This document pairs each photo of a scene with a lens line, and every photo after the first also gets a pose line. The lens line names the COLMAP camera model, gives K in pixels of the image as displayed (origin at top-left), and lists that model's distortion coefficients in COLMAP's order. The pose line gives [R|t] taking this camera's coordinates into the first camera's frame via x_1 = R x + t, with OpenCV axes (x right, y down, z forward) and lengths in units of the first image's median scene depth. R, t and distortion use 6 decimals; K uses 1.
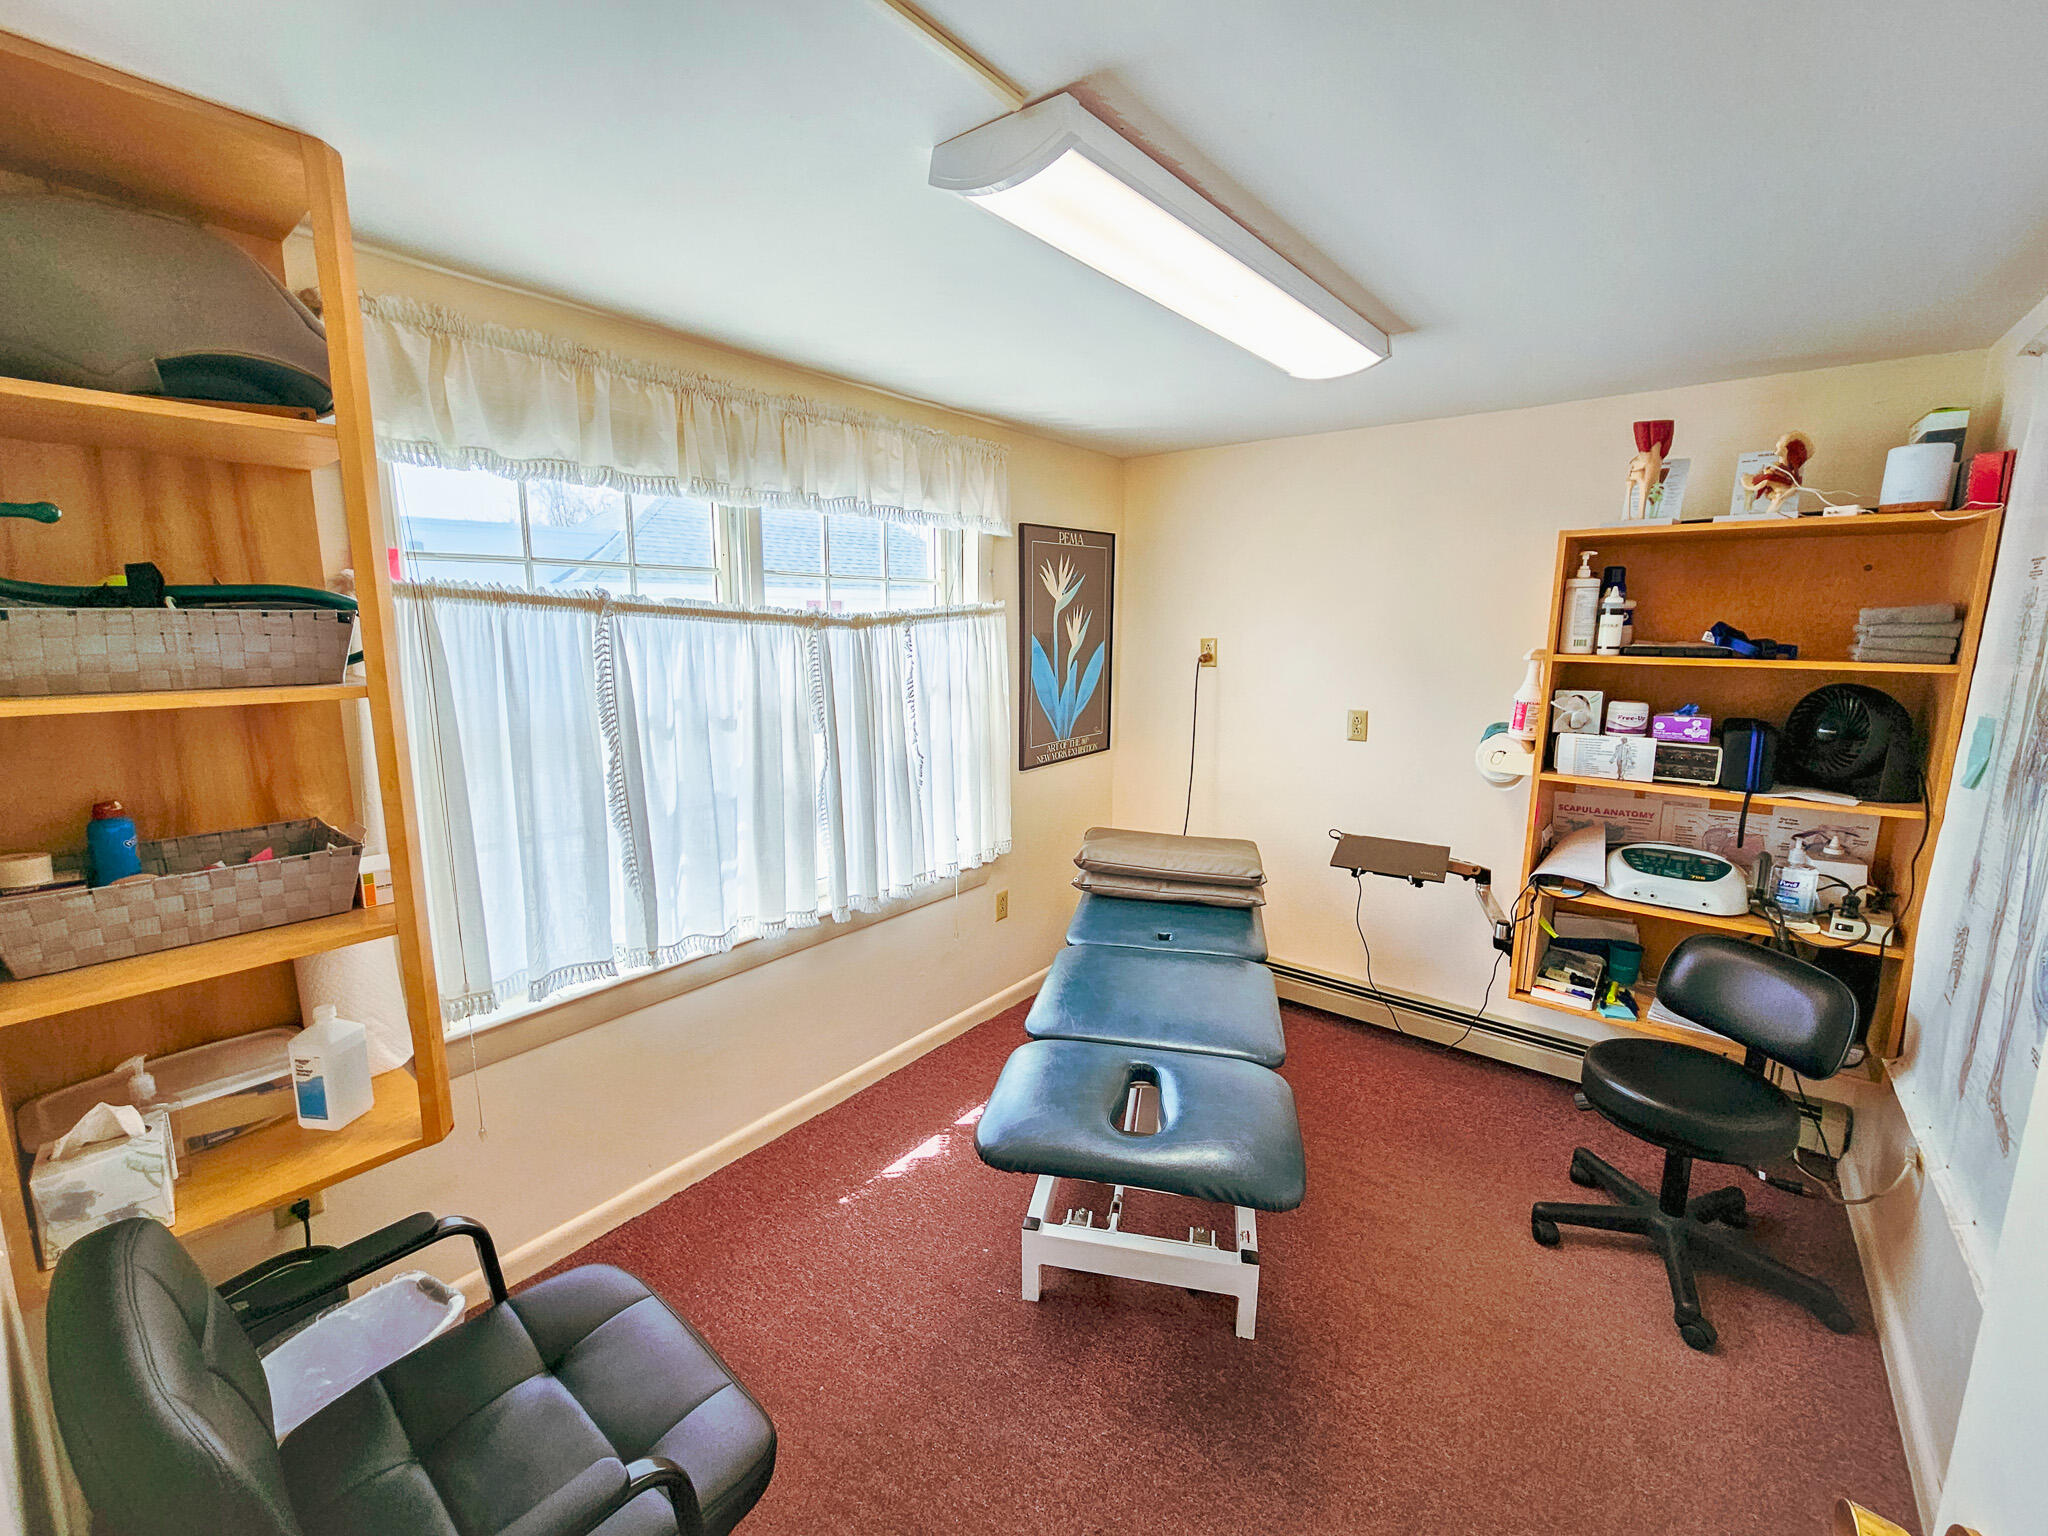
lens RADIAL K [[828.1, 0, 1023.4], [0, 828.1, 761.0], [0, 0, 1]] dist [-0.011350, 0.001528]
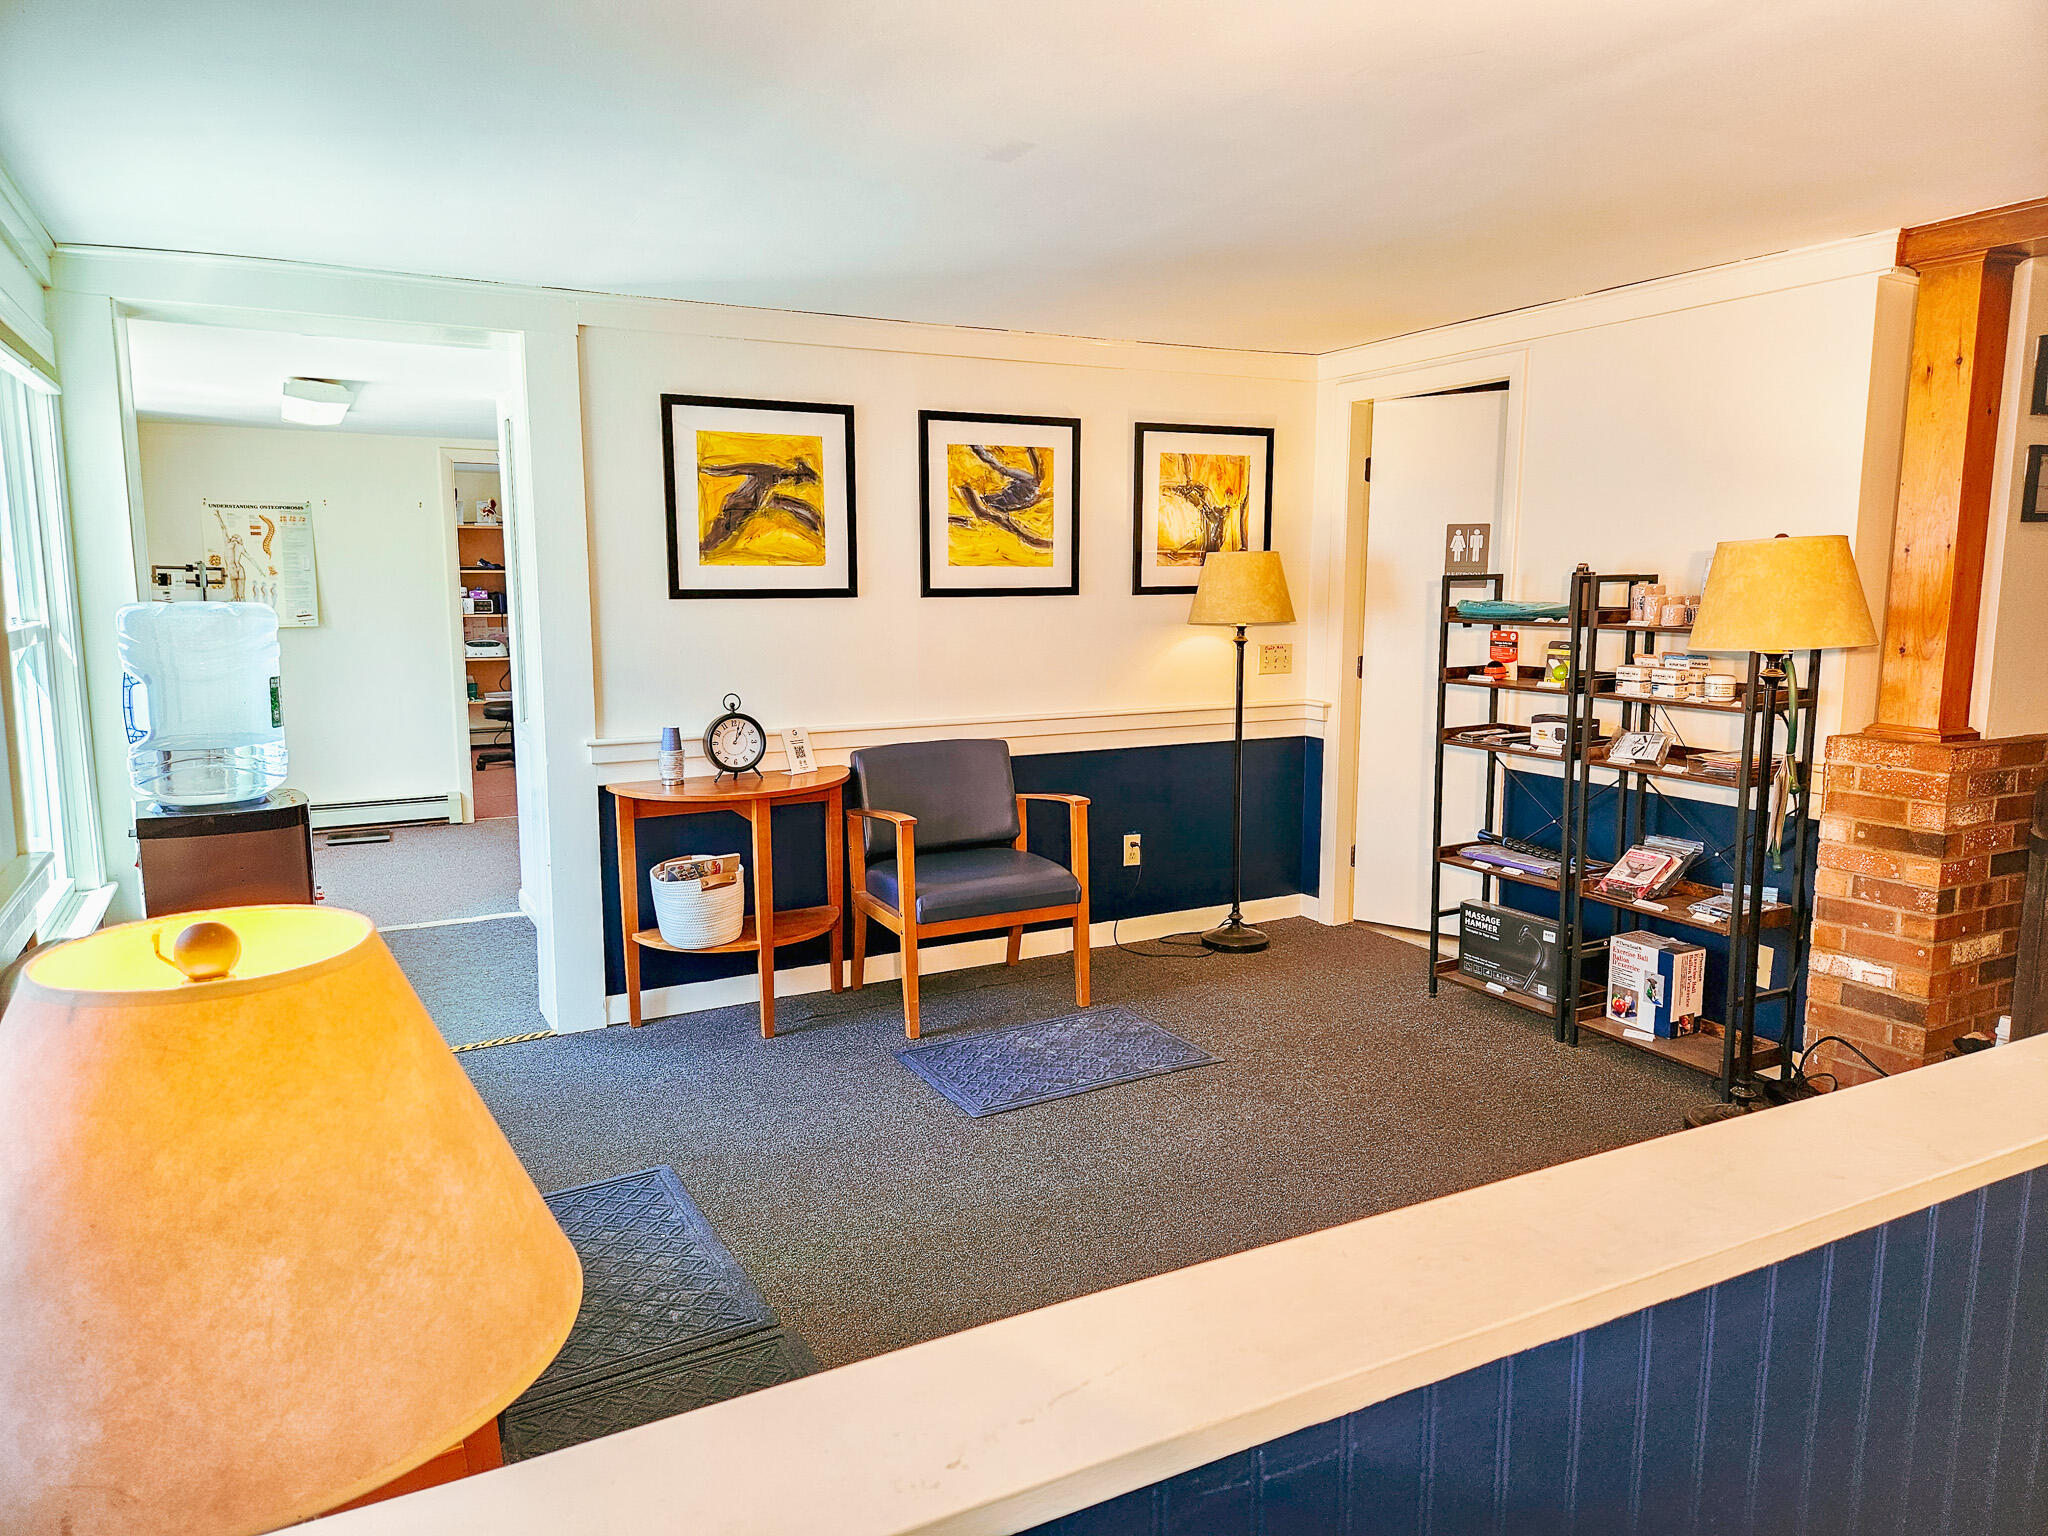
lens RADIAL K [[1368.4, 0, 1026.6], [0, 1368.4, 764.9], [0, 0, 1]] dist [-0.000558, -0.000030]
pose [[0.380943, -0.135419, 0.914628, -3.125038], [0.156801, 0.984349, 0.080434, 0.491755], [-0.911206, 0.112774, 0.396215, -2.751466]]
